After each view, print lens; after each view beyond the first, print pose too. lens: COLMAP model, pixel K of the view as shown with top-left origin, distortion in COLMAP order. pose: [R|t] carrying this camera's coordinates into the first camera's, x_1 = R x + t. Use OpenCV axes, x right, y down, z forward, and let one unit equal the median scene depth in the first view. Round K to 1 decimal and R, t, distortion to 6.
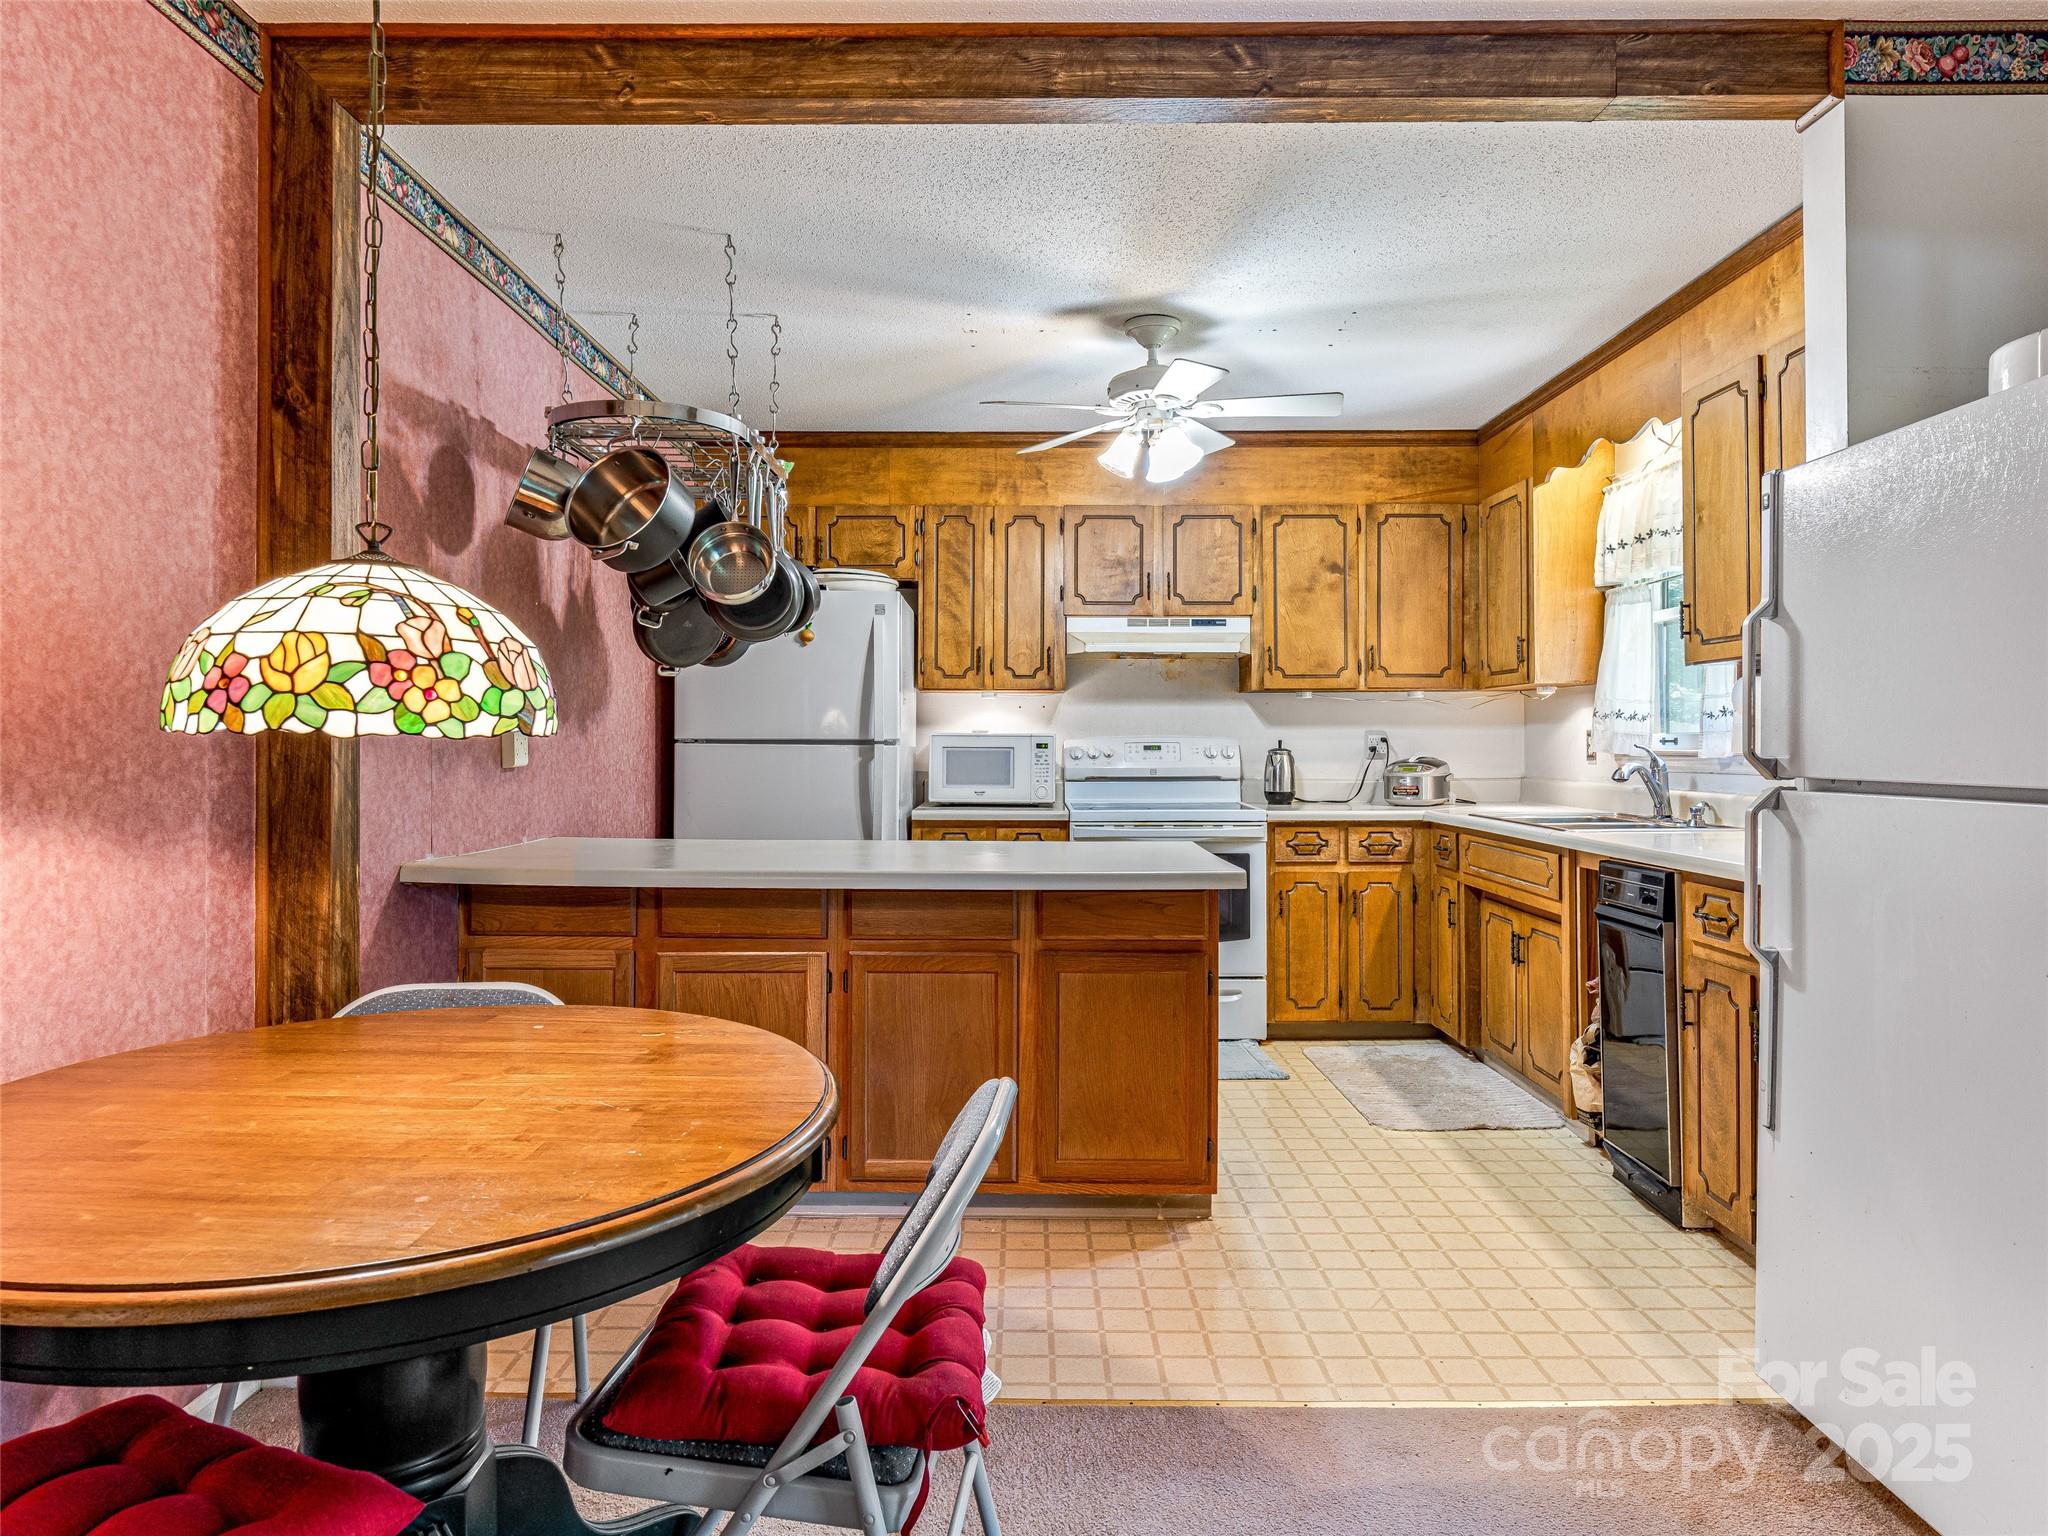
lens RADIAL K [[1248.6, 0, 1014.2], [0, 1248.6, 739.8], [0, 0, 1]] dist [0.009556, -0.015139]
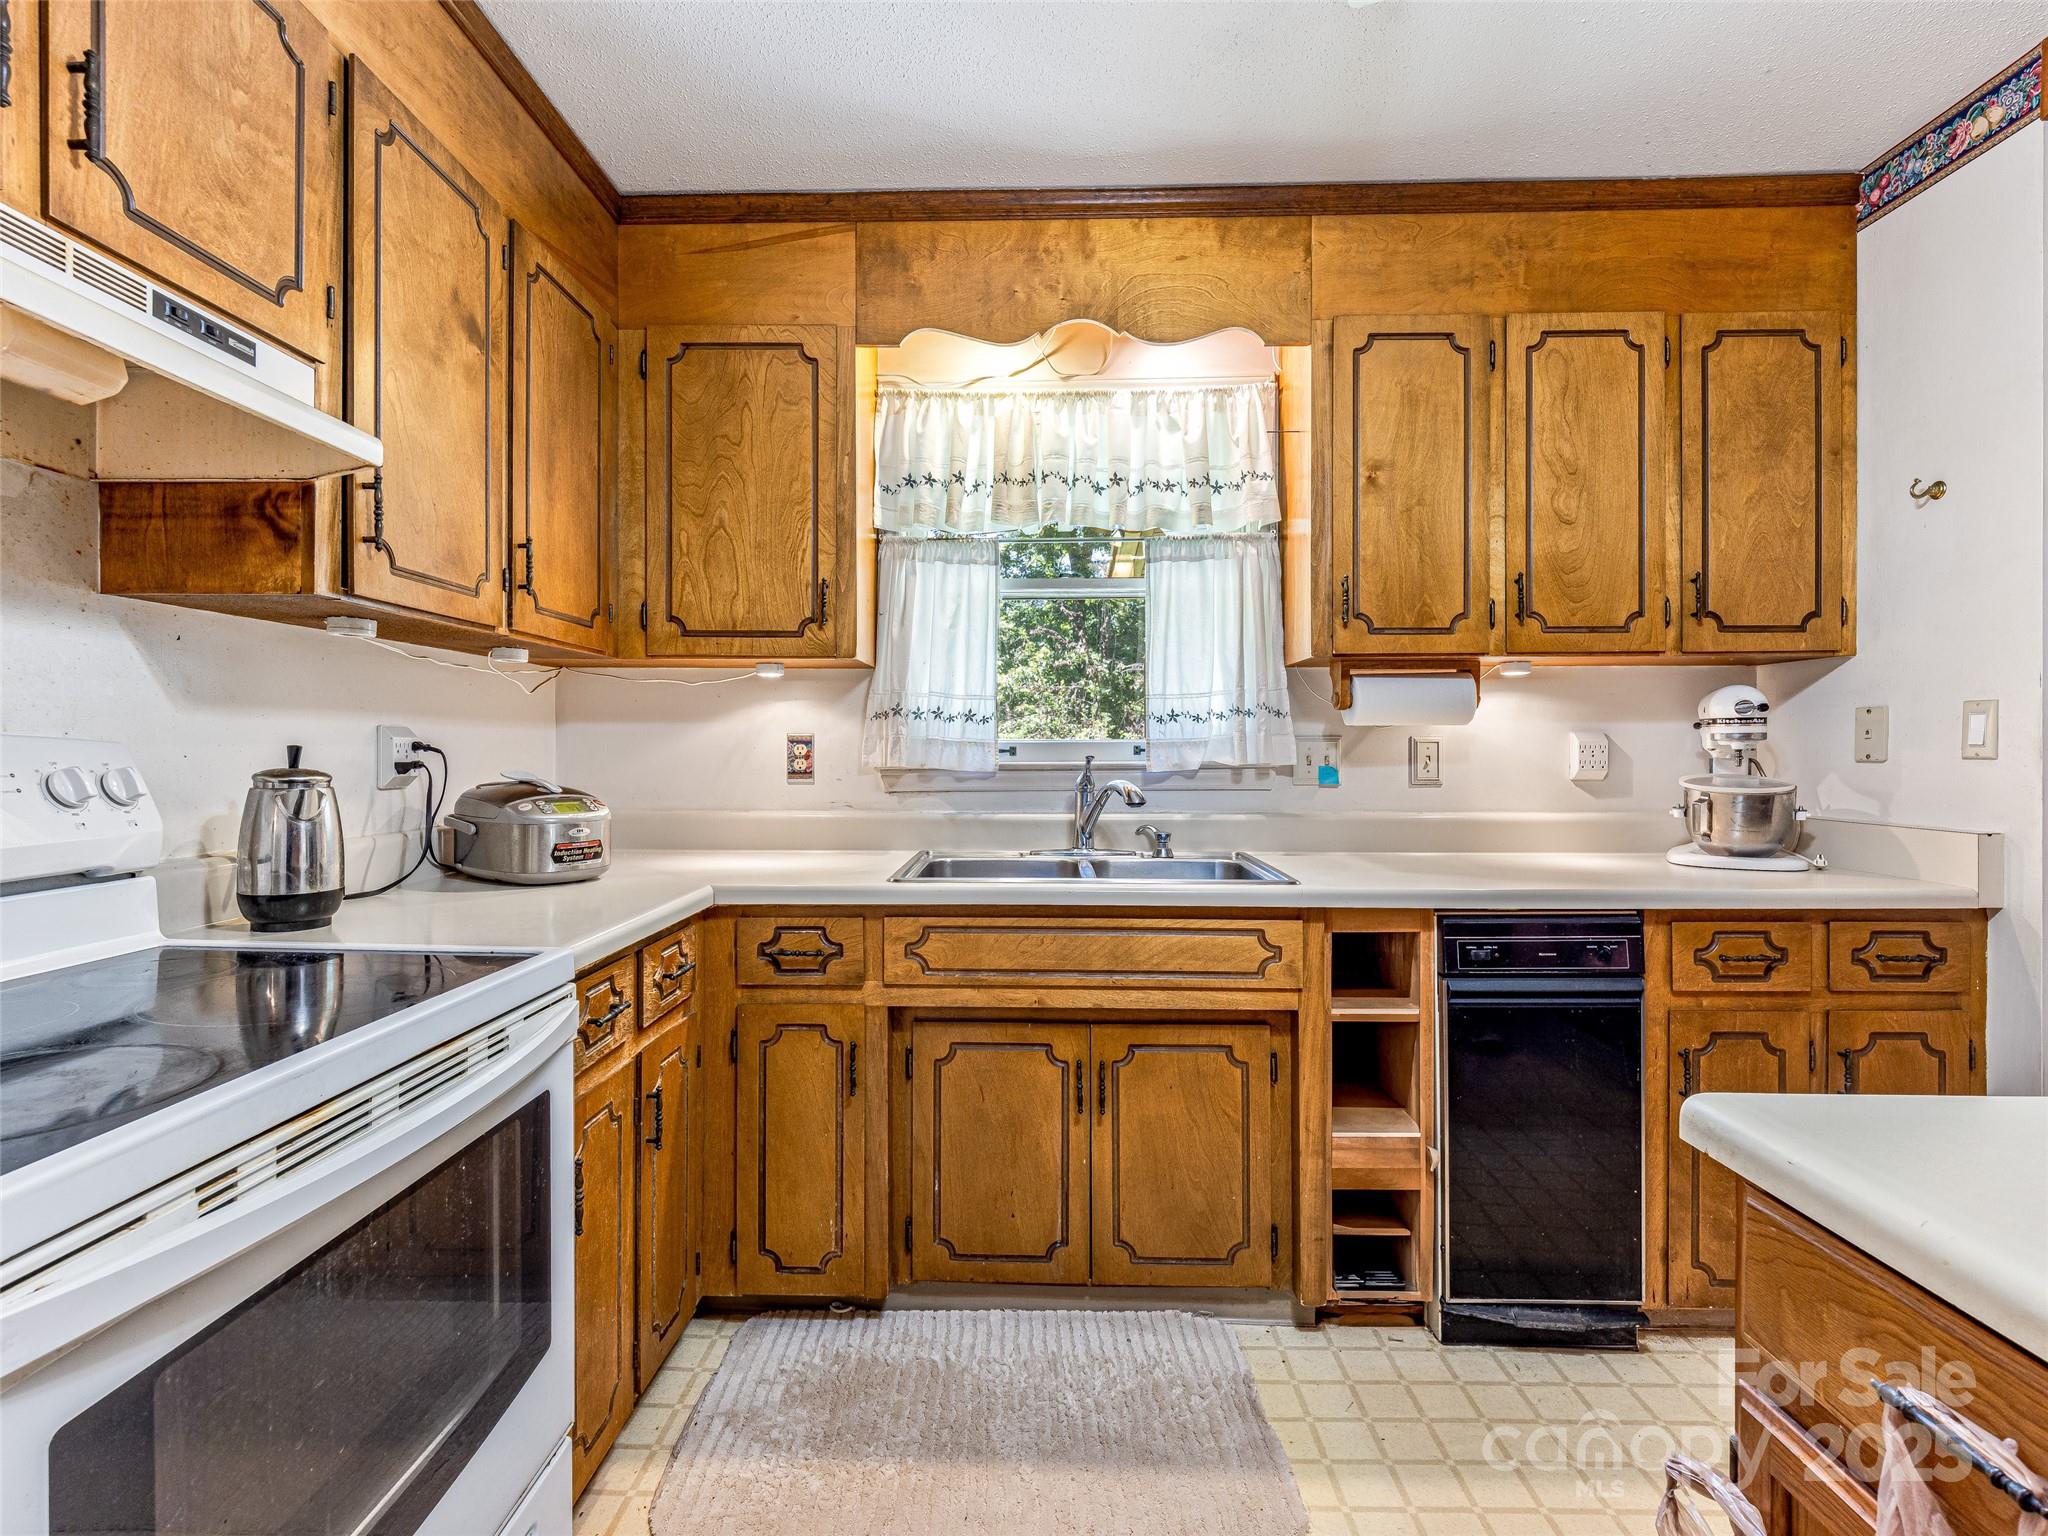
lens RADIAL K [[971.1, 0, 1010.9], [0, 971.1, 757.7], [0, 0, 1]] dist [0.000840, 0.000070]
pose [[0.021305, -0.005752, 0.999756, -0.065837], [-0.002292, 0.999981, 0.005802, 0.001601], [-0.999770, -0.002415, 0.021292, 0.868887]]
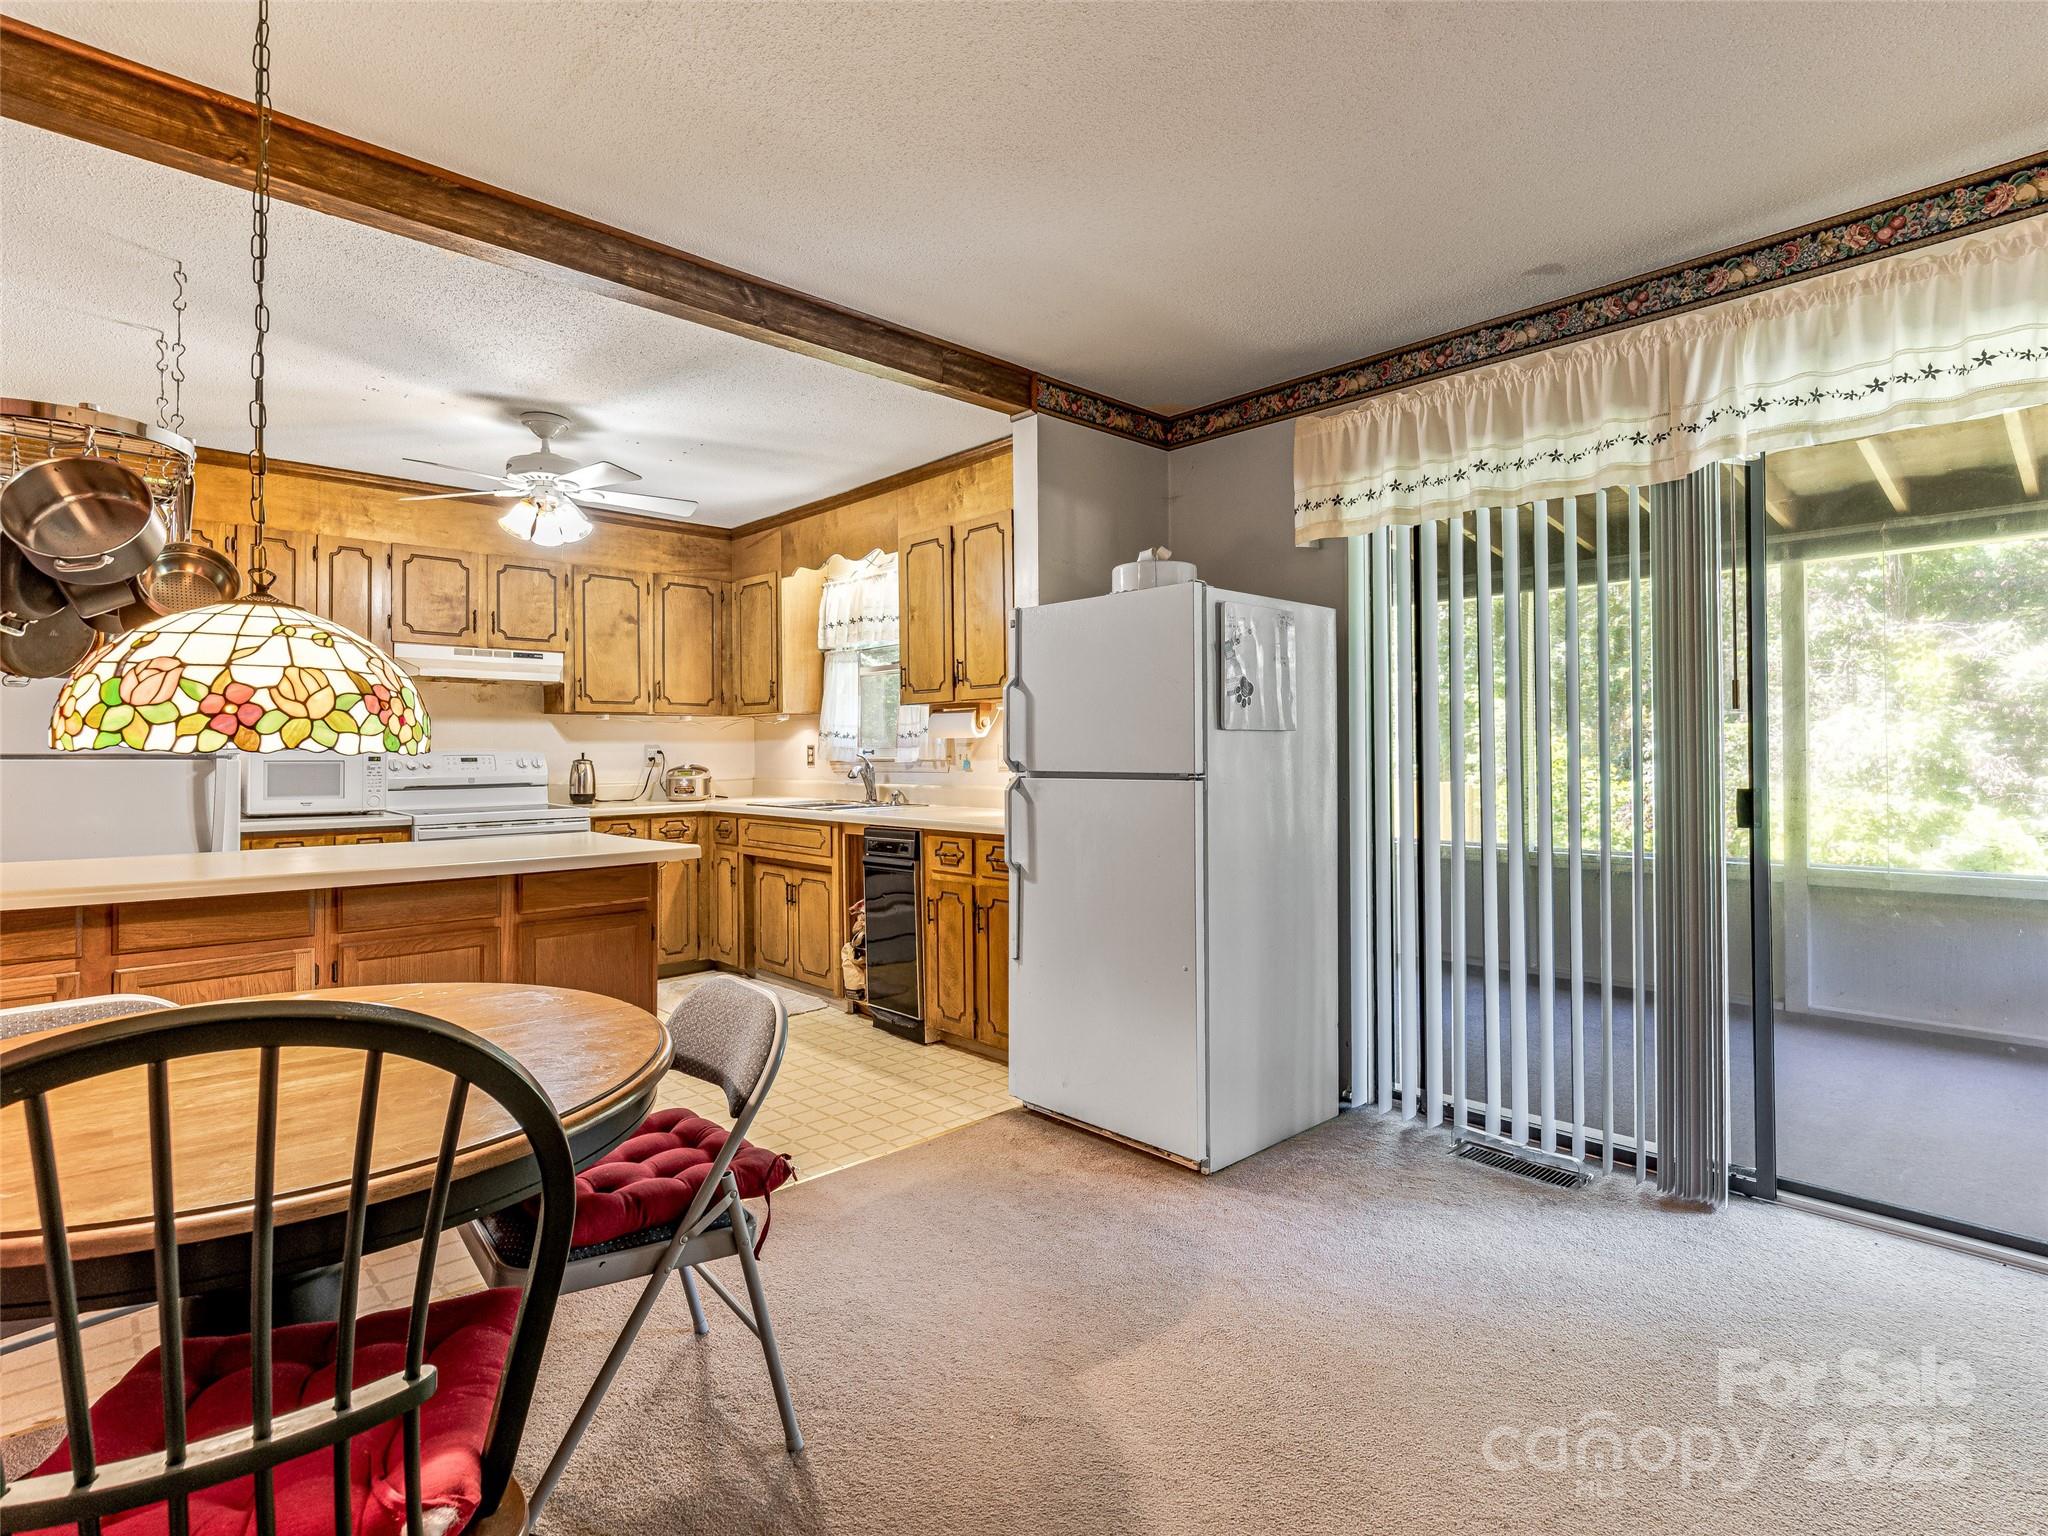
lens RADIAL K [[1030.6, 0, 1016.4], [0, 1030.6, 746.3], [0, 0, 1]] dist [-0.005796, -0.001128]
pose [[0.722960, -0.000325, 0.690890, -0.204668], [0.003484, 0.999989, -0.003175, -0.001314], [-0.690882, 0.004703, 0.722953, -0.051115]]
